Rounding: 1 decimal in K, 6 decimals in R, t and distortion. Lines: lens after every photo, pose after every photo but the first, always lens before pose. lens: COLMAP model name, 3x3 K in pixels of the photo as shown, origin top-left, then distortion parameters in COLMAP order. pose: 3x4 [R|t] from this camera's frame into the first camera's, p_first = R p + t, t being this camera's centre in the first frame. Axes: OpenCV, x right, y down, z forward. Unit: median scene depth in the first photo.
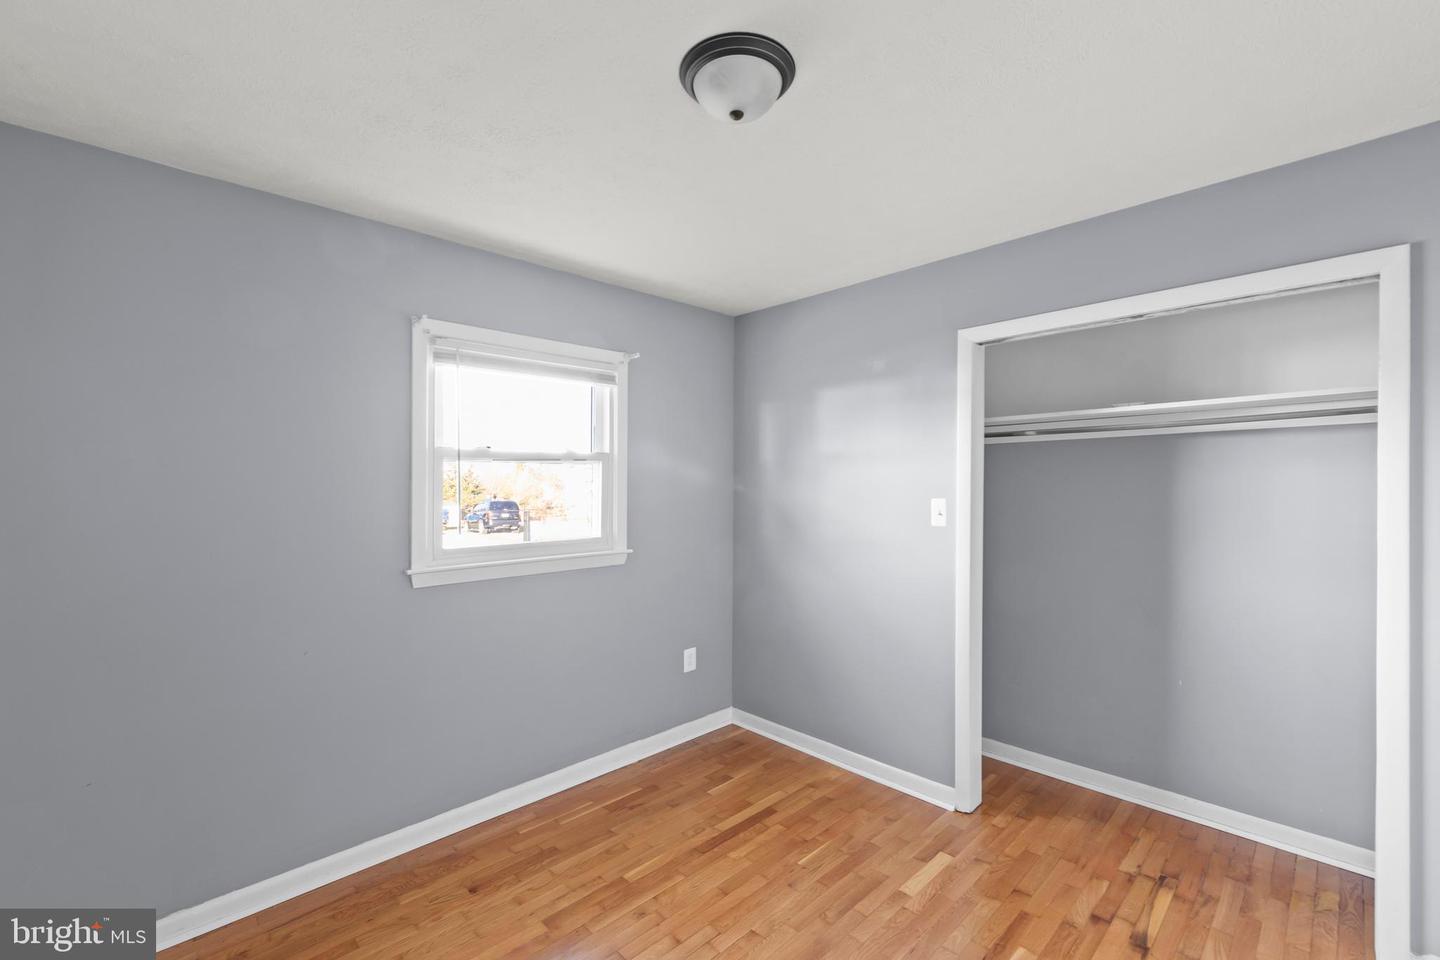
lens RADIAL K [[604.2, 0, 722.8], [0, 604.2, 481.0], [0, 0, 1]] dist [0.003419, 0.000135]
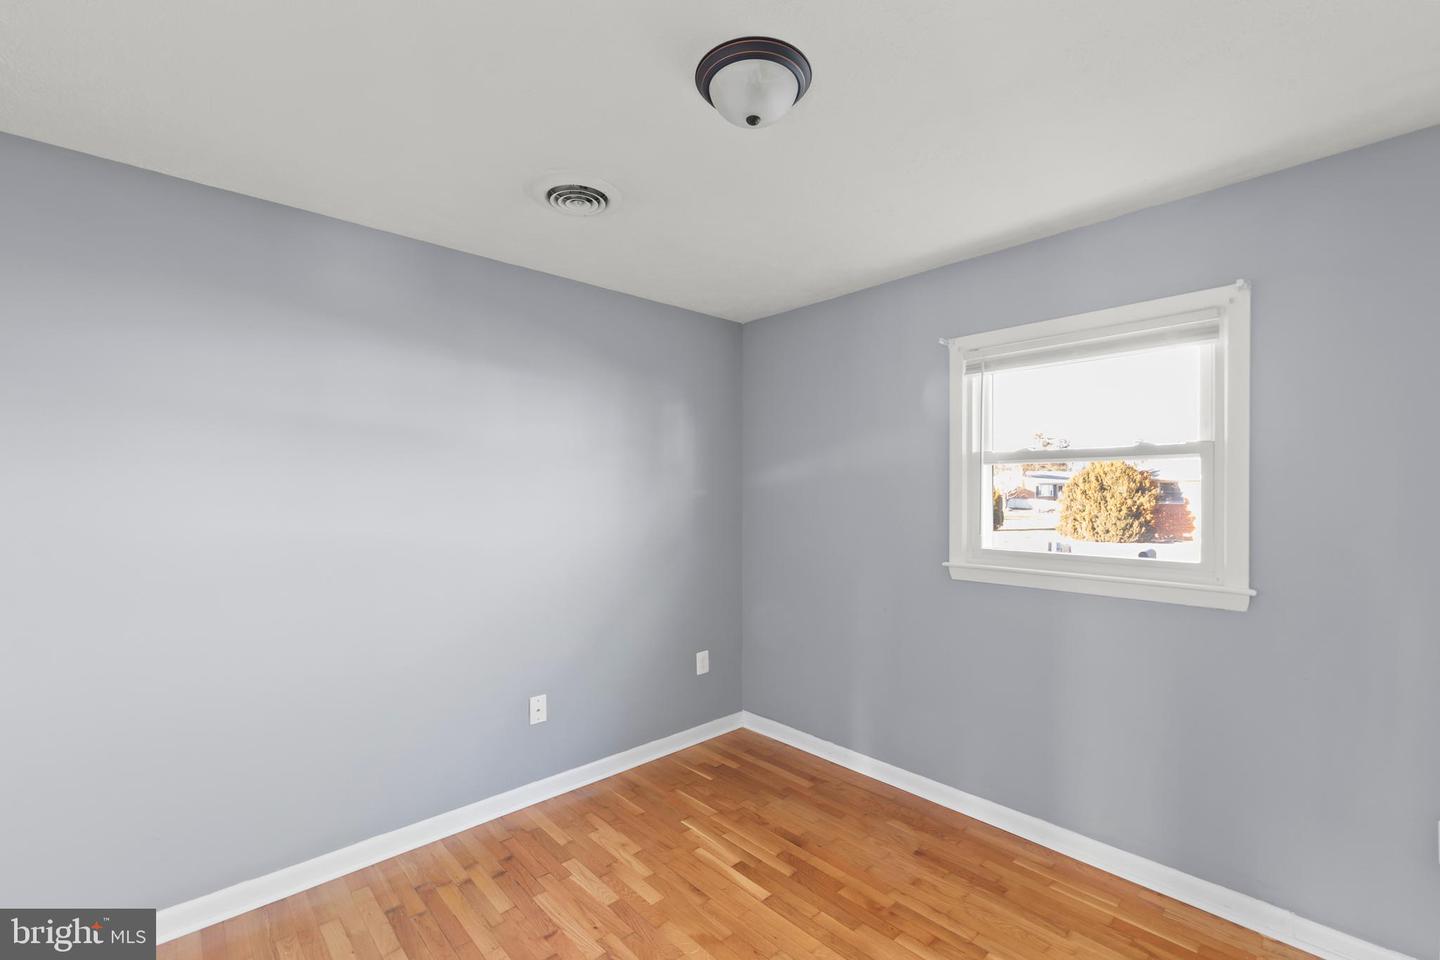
lens RADIAL K [[604.2, 0, 722.8], [0, 604.2, 481.0], [0, 0, 1]] dist [0.003419, 0.000135]
pose [[-0.014731, -0.010554, -0.999836, 1.467234], [0.006853, 0.999920, -0.010656, 0.006515], [0.999868, -0.007009, -0.014657, 1.368845]]
